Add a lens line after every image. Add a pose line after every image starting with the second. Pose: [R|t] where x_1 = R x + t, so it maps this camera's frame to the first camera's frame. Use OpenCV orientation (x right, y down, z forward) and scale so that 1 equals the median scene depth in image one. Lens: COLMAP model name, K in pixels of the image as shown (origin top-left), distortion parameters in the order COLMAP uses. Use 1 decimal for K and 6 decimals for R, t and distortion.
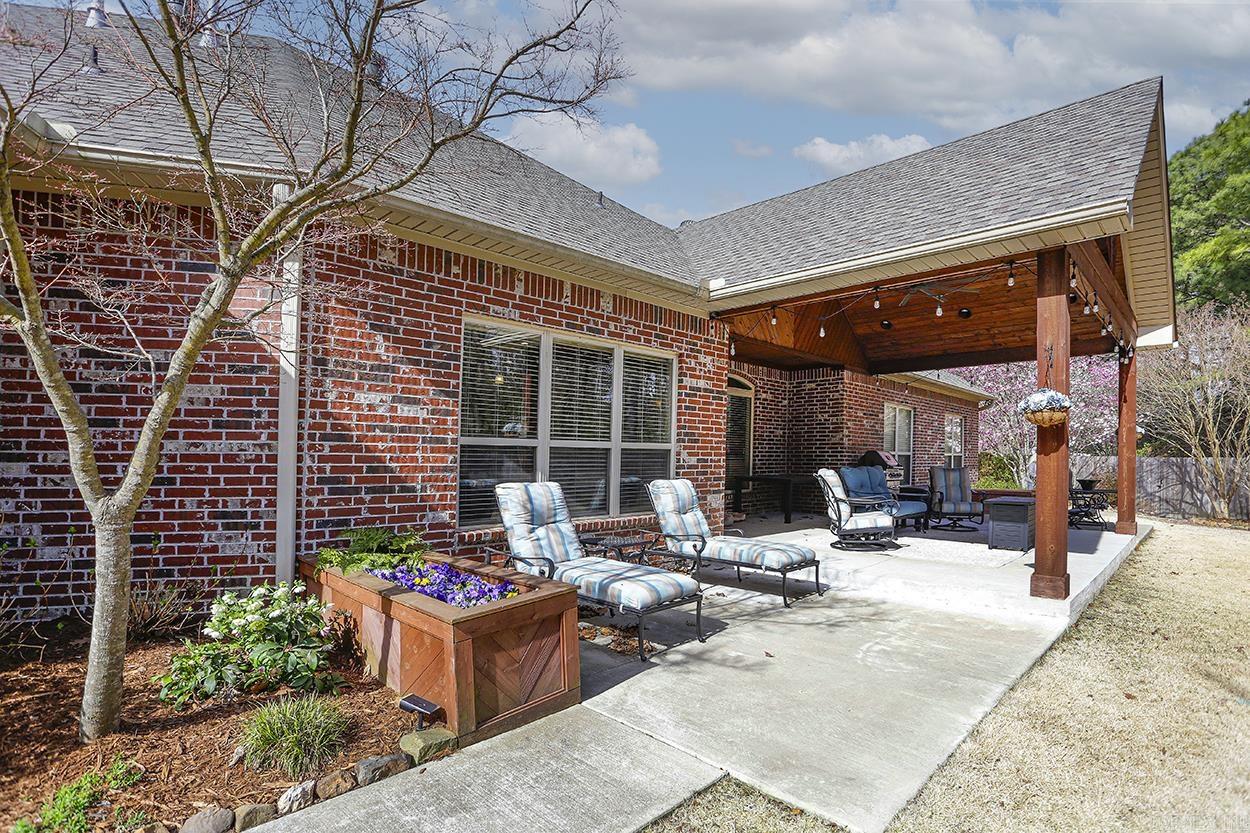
lens RADIAL K [[603.0, 0, 655.3], [0, 603.0, 459.2], [0, 0, 1]] dist [-0.015094, 0.000511]
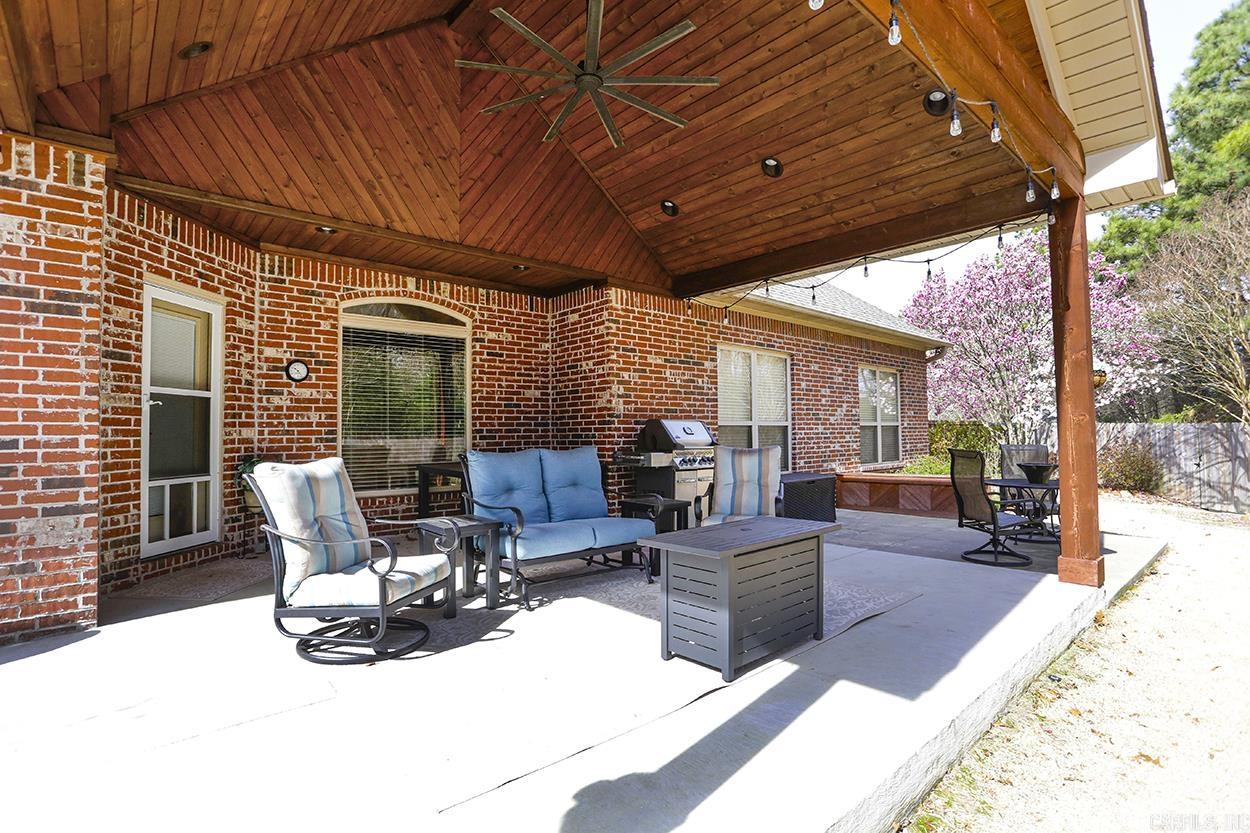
lens RADIAL K [[604.0, 0, 628.6], [0, 604.0, 420.4], [0, 0, 1]] dist [-0.032289, 0.001471]
pose [[0.995375, -0.015954, -0.094735, 0.670708], [0.013716, 0.999612, -0.024232, 0.001525], [0.095084, 0.022821, 0.995208, 0.687032]]
